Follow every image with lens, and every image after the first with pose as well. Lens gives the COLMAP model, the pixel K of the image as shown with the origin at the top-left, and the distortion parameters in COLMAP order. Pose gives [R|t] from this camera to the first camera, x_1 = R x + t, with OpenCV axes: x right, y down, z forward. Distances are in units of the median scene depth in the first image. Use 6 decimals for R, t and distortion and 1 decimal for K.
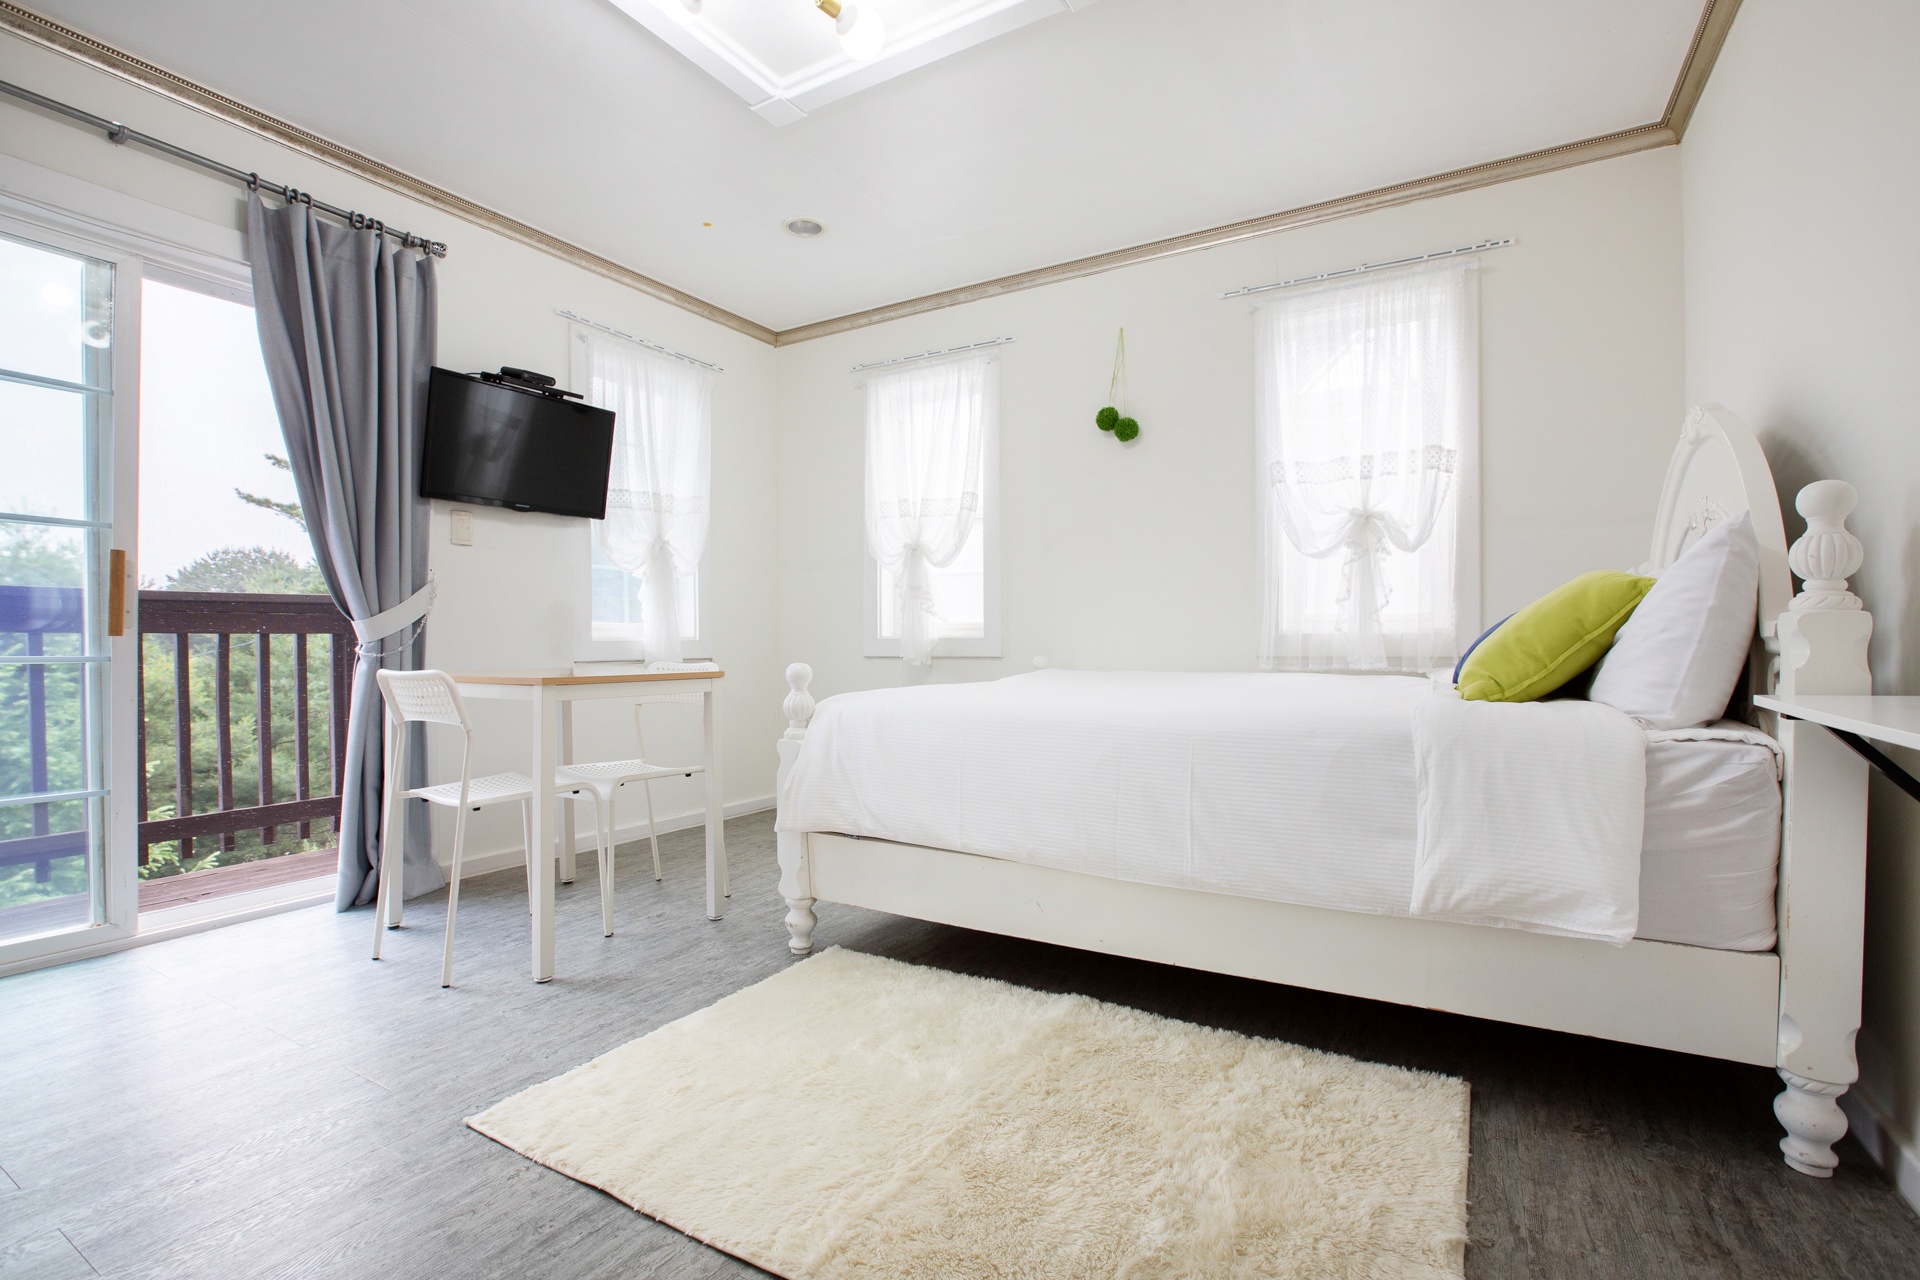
lens RADIAL K [[893.9, 0, 951.2], [0, 893.9, 648.4], [0, 0, 1]] dist [-0.046044, 0.015805]
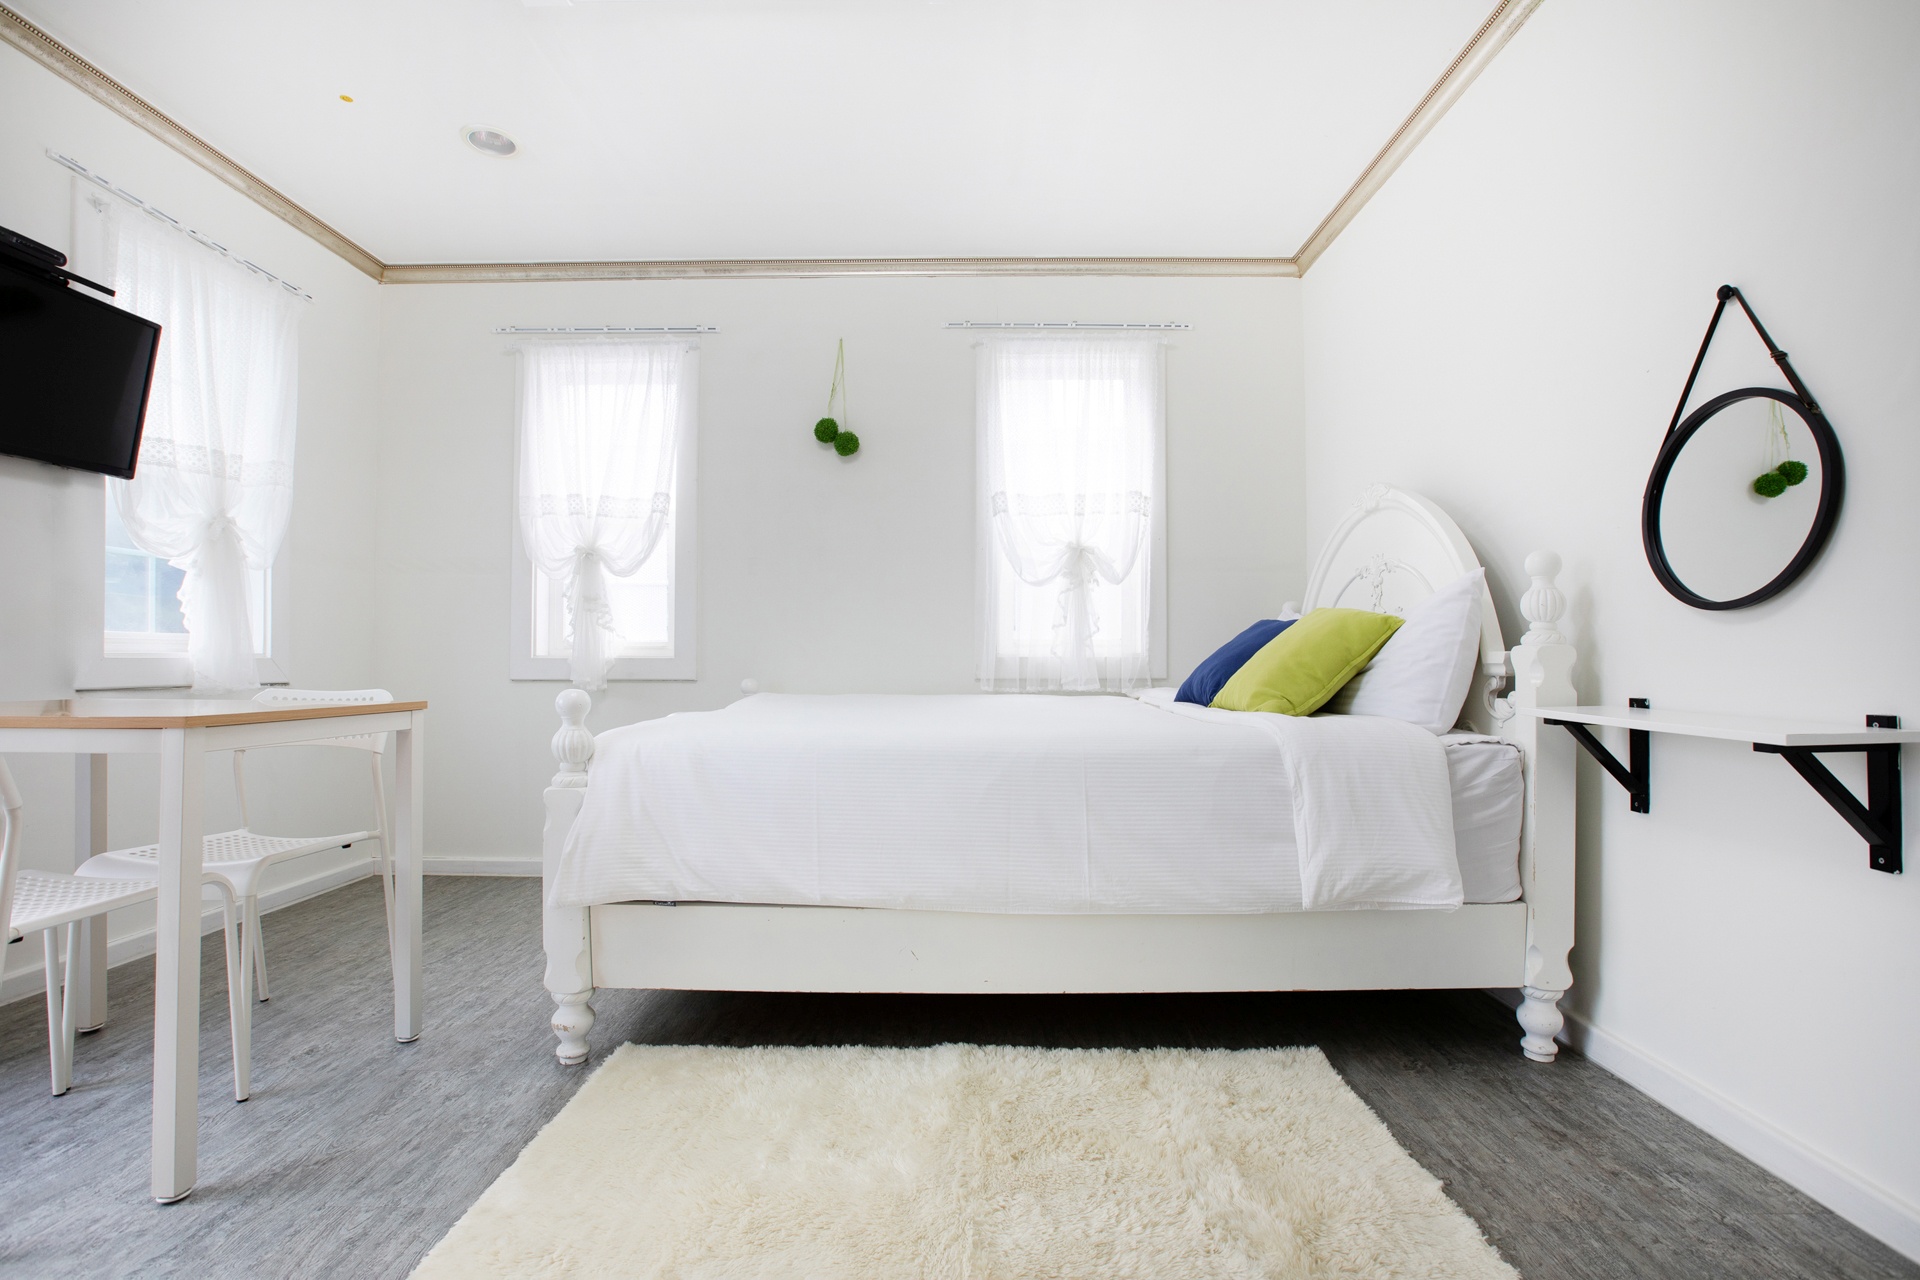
lens RADIAL K [[893.9, 0, 967.1], [0, 893.9, 652.0], [0, 0, 1]] dist [-0.046044, 0.015805]
pose [[0.858252, 0.011205, 0.513106, -0.273148], [-0.001184, 0.999802, -0.019853, -0.001811], [-0.513227, 0.016431, 0.858096, 0.156585]]
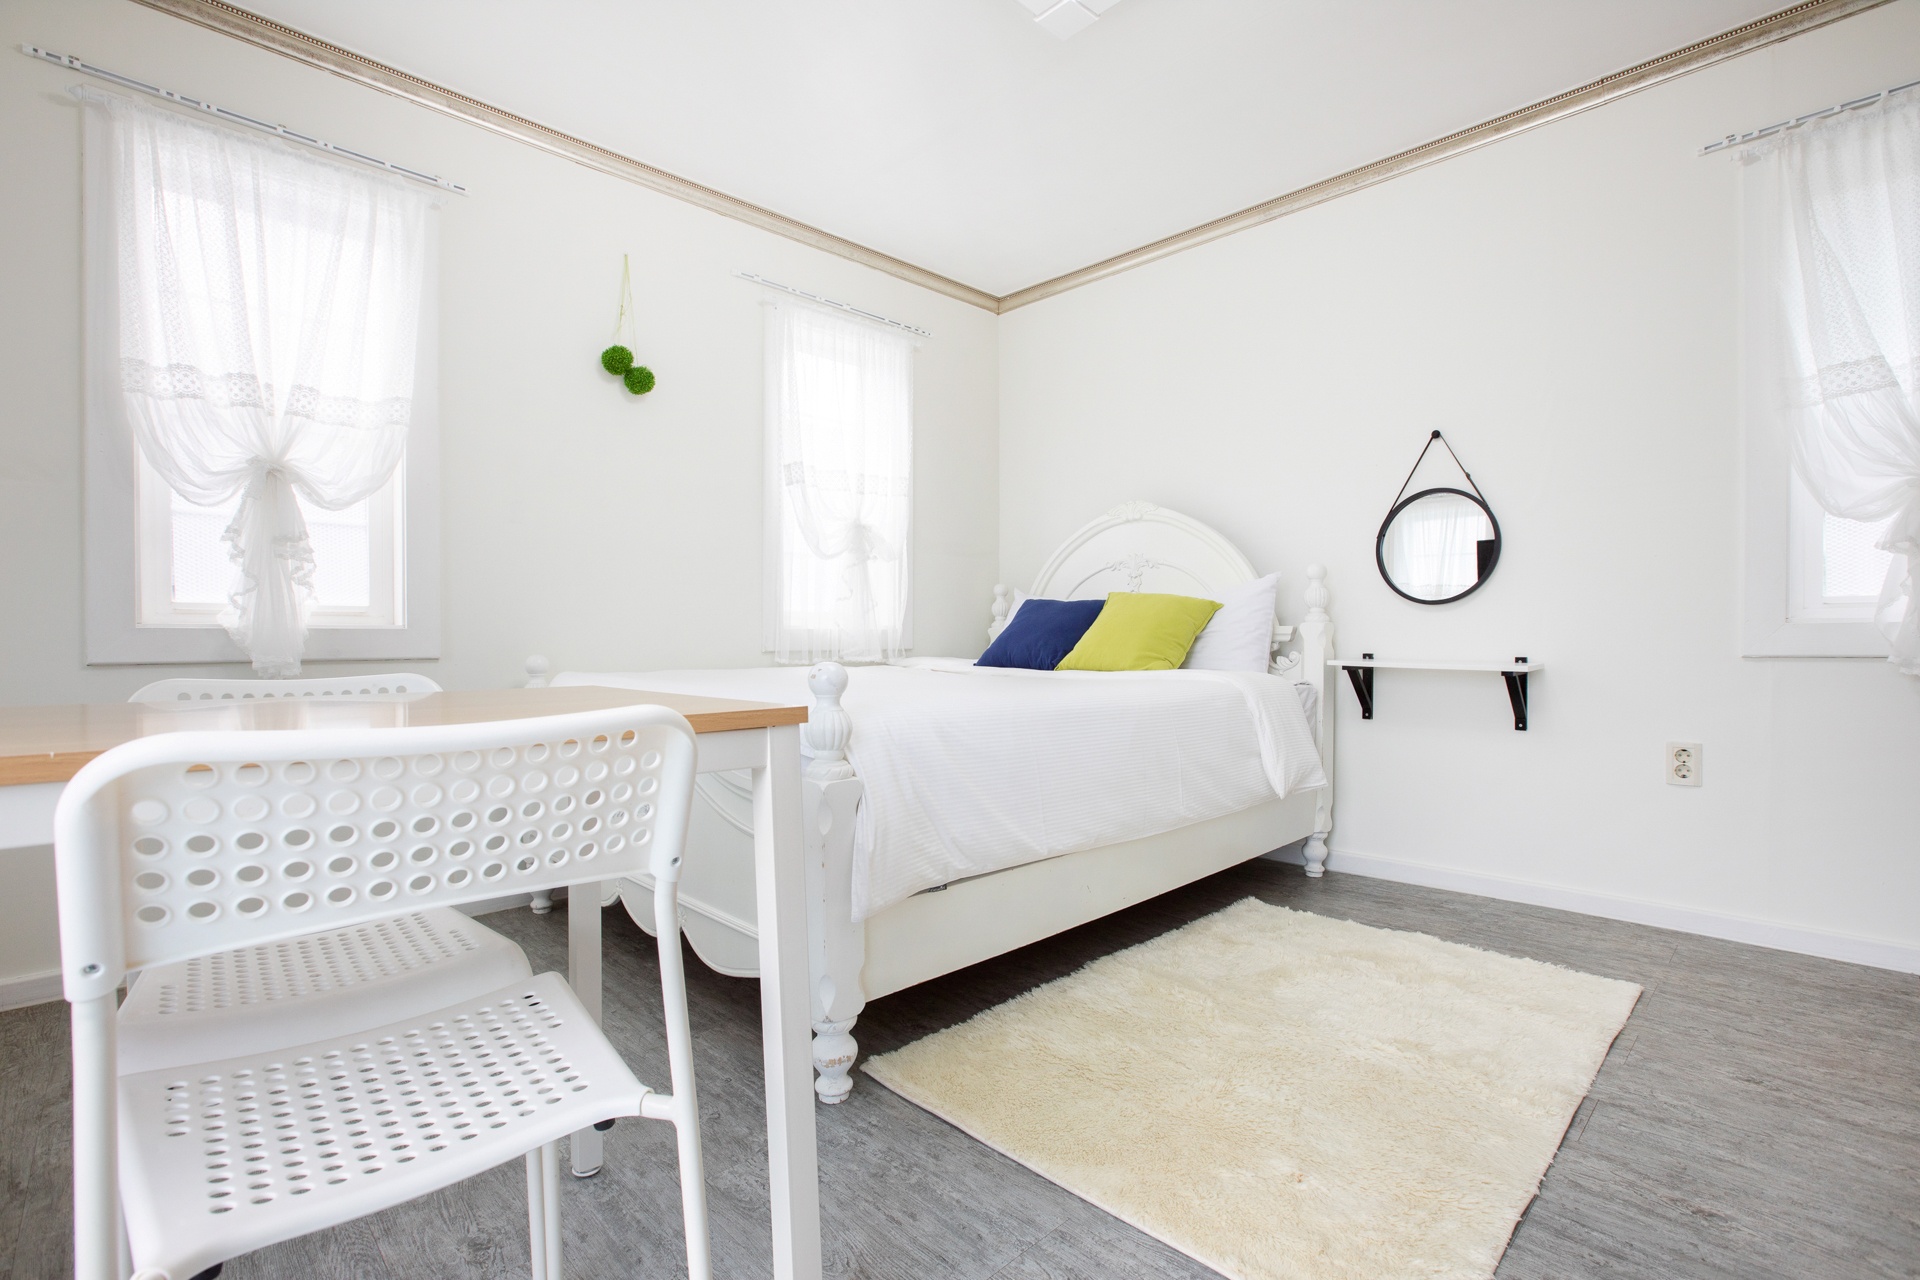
lens RADIAL K [[893.9, 0, 972.9], [0, 893.9, 649.1], [0, 0, 1]] dist [-0.046044, 0.015805]
pose [[0.229849, -0.008341, 0.973191, -0.788867], [0.008513, 0.999942, 0.006560, 0.002642], [-0.973189, 0.006777, 0.229906, 0.748802]]
